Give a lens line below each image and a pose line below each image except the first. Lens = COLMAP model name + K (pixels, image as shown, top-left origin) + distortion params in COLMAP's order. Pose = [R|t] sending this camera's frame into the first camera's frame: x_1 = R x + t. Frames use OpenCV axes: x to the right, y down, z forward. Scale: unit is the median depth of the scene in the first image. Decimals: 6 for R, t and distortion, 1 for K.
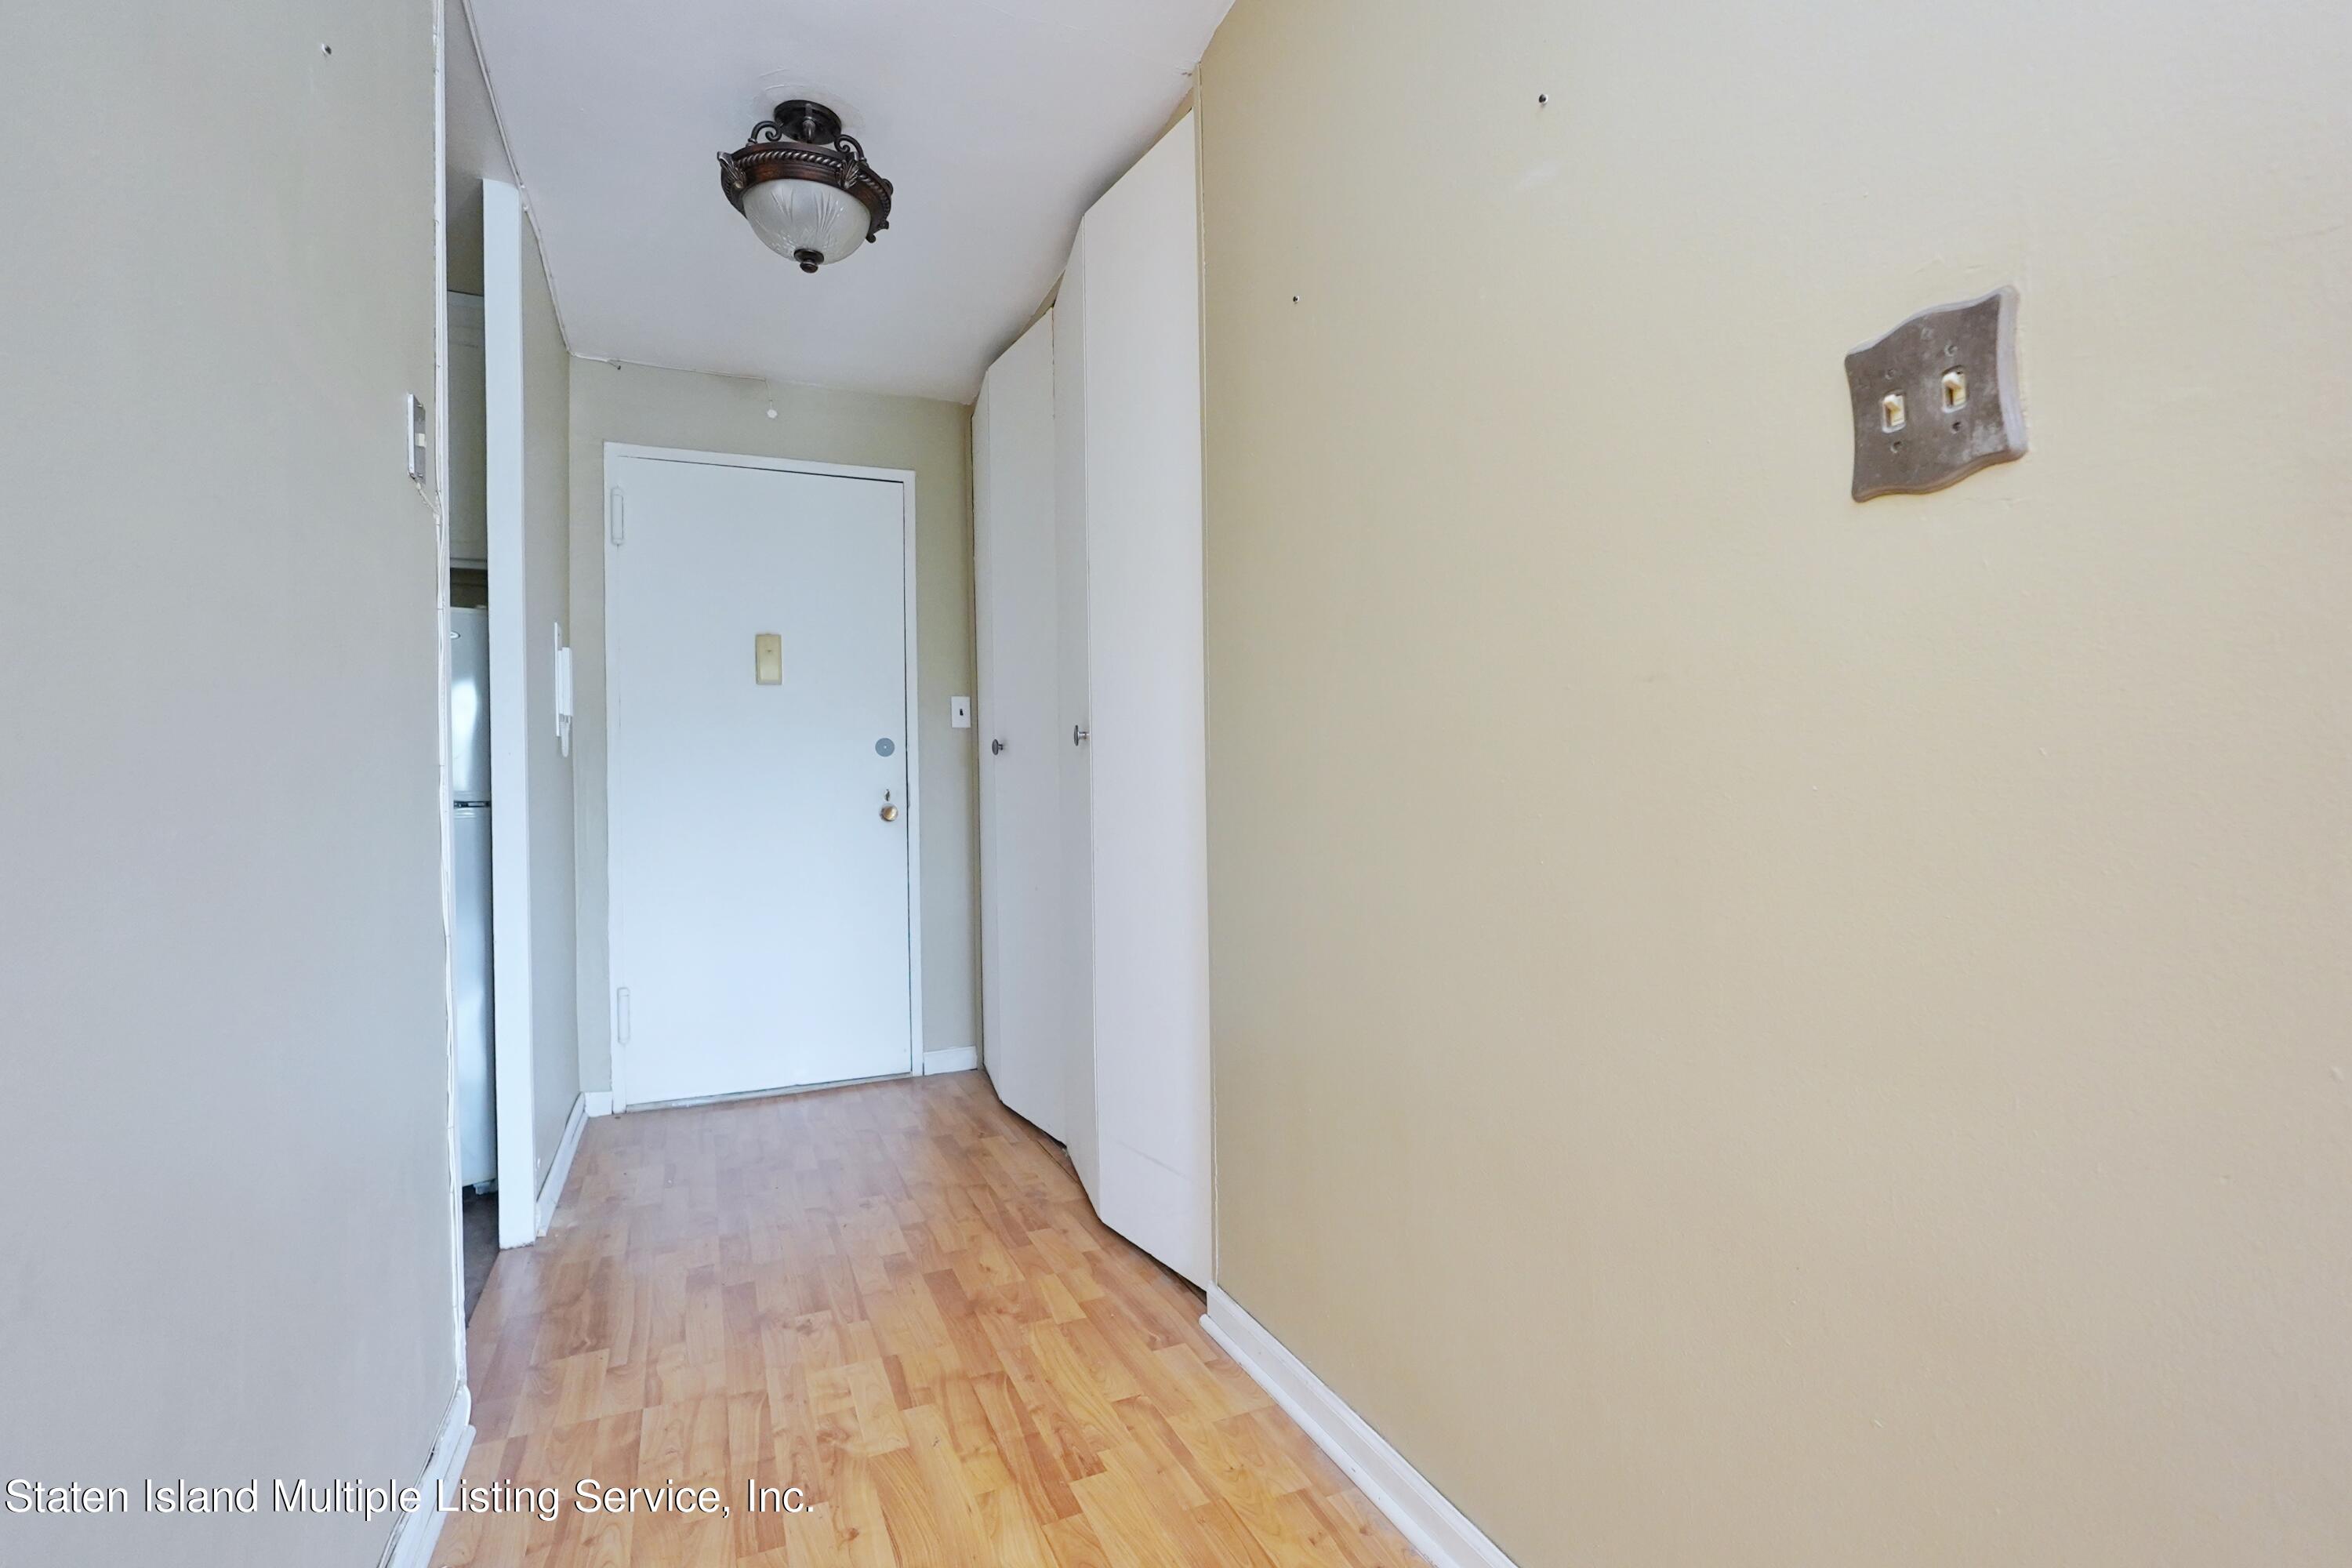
lens RADIAL K [[1074.1, 0, 1183.8], [0, 1074.1, 785.2], [0, 0, 1]] dist [-0.019663, 0.008339]
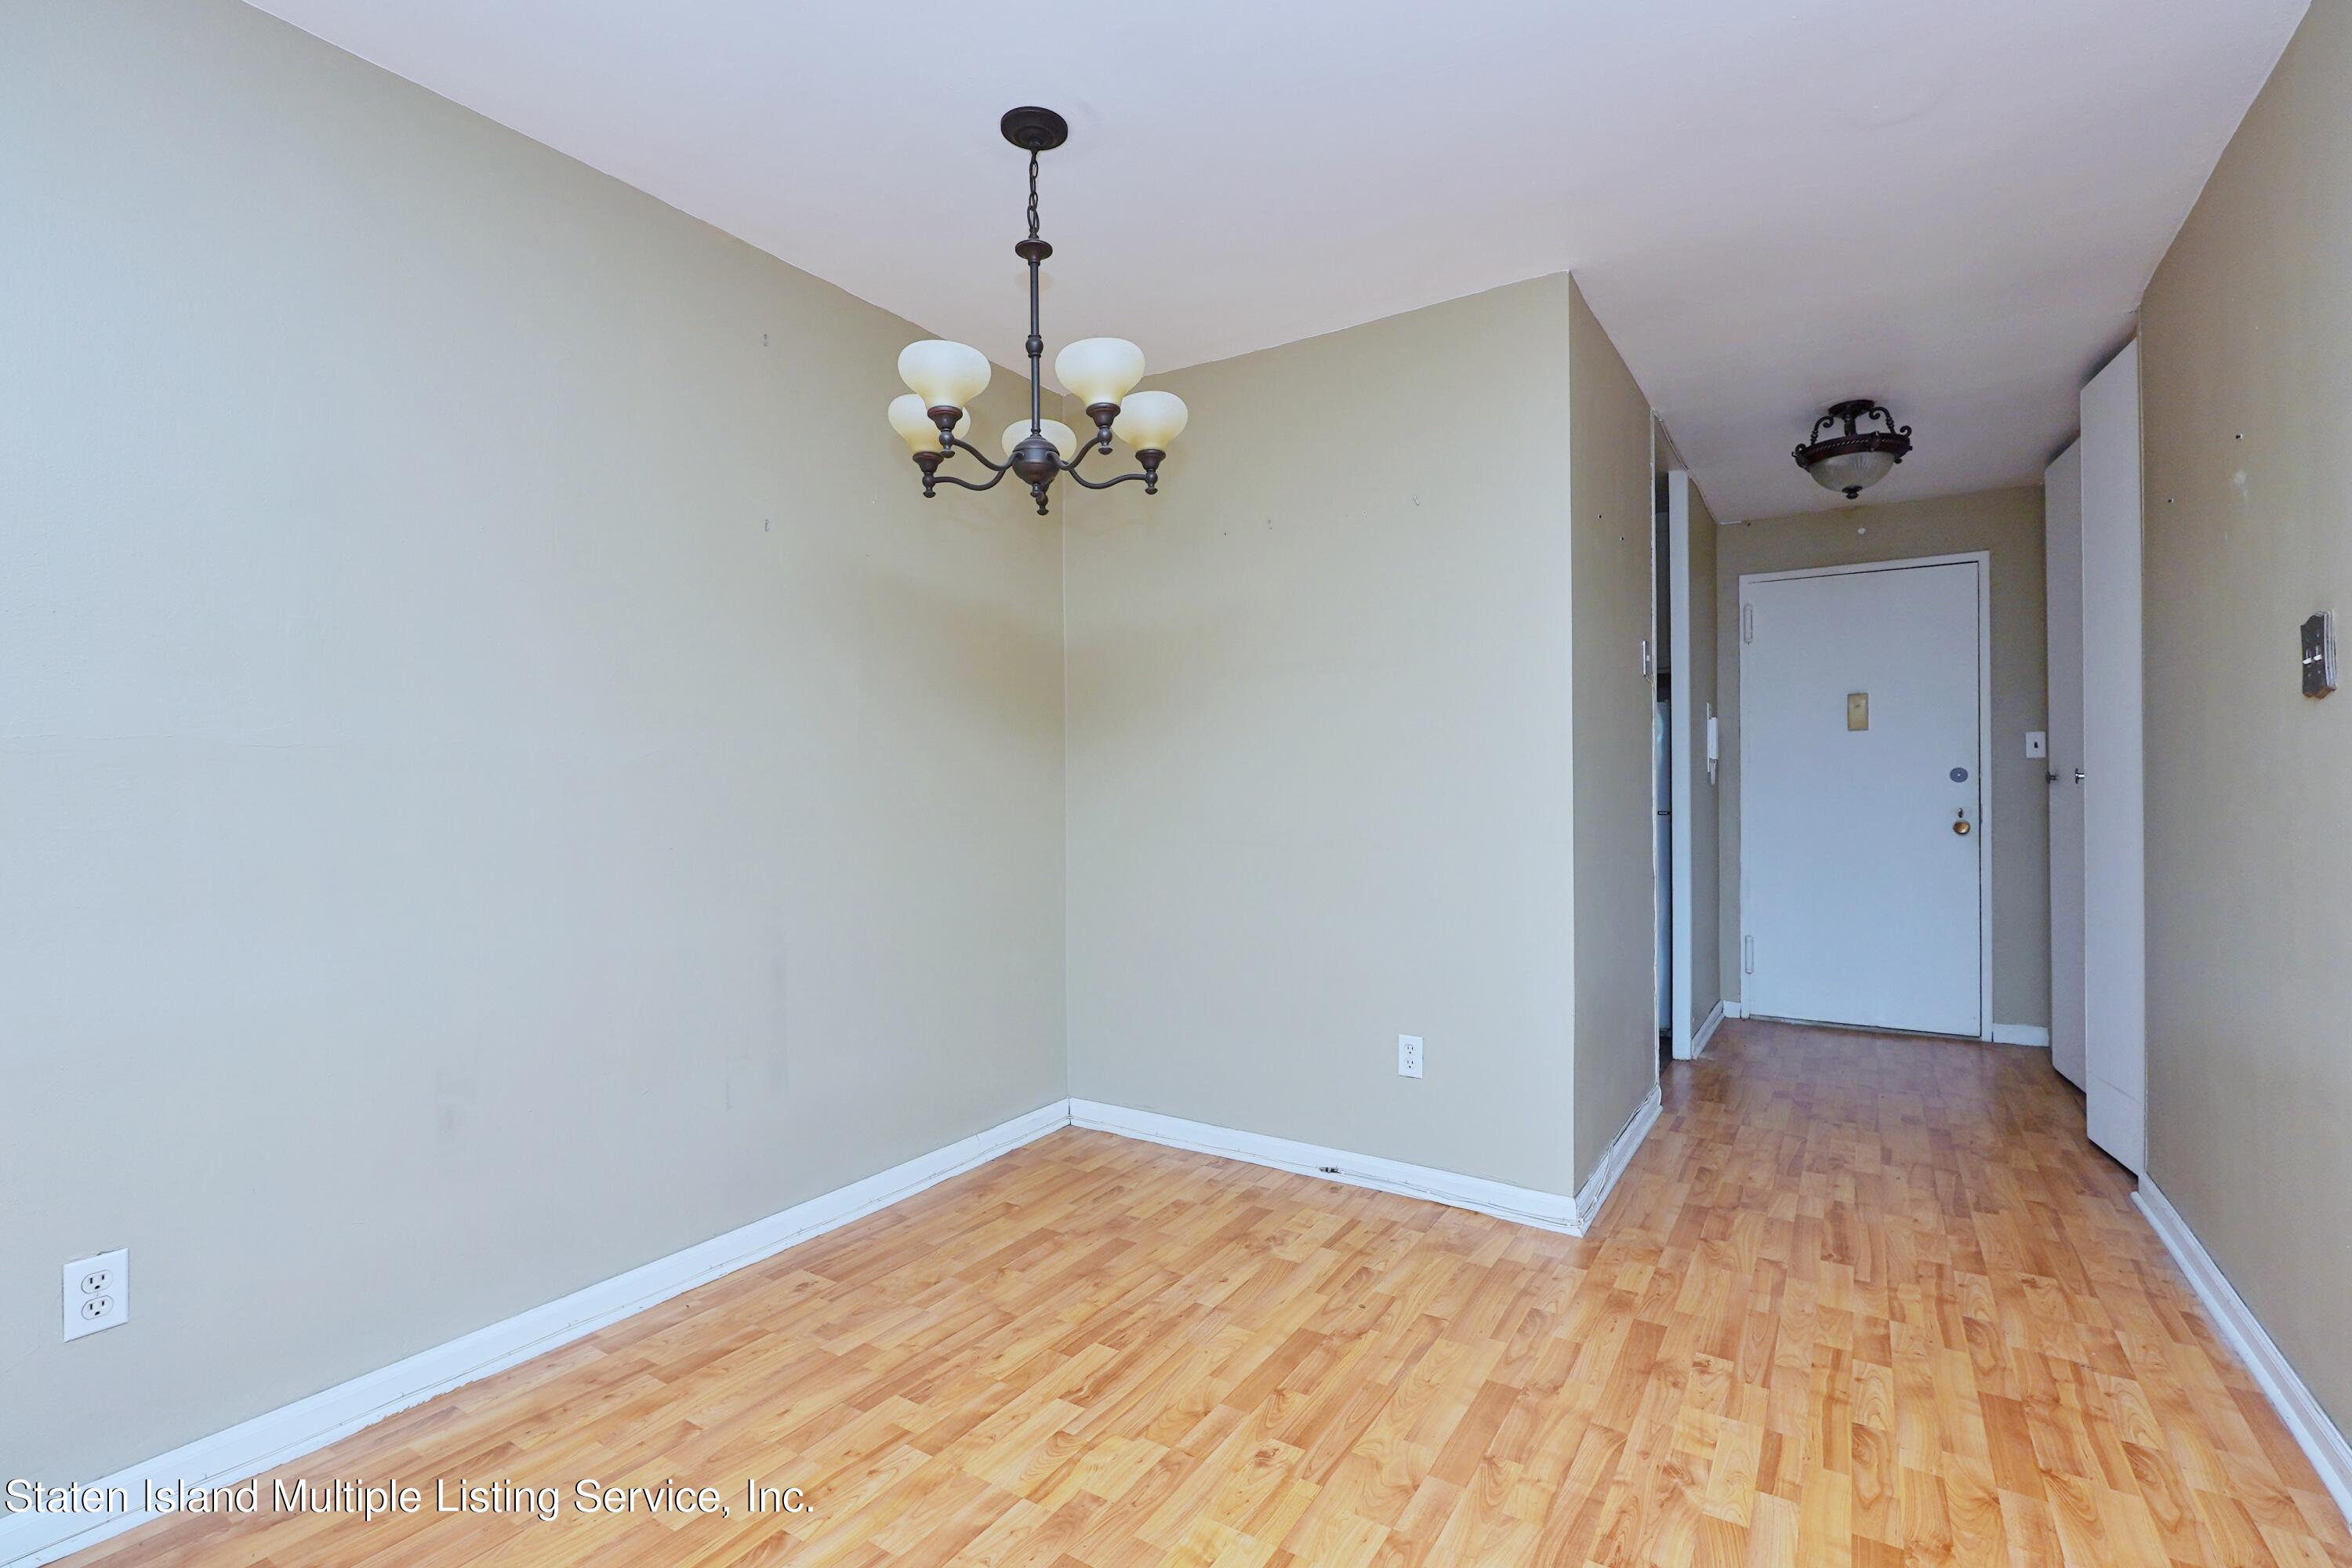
lens RADIAL K [[1074.1, 0, 1183.8], [0, 1074.1, 785.2], [0, 0, 1]] dist [-0.019663, 0.008339]
pose [[0.545354, 0.007509, -0.838172, 0.423947], [-0.008578, 0.999958, 0.003377, -0.030173], [0.838162, 0.005348, 0.545395, -0.689325]]
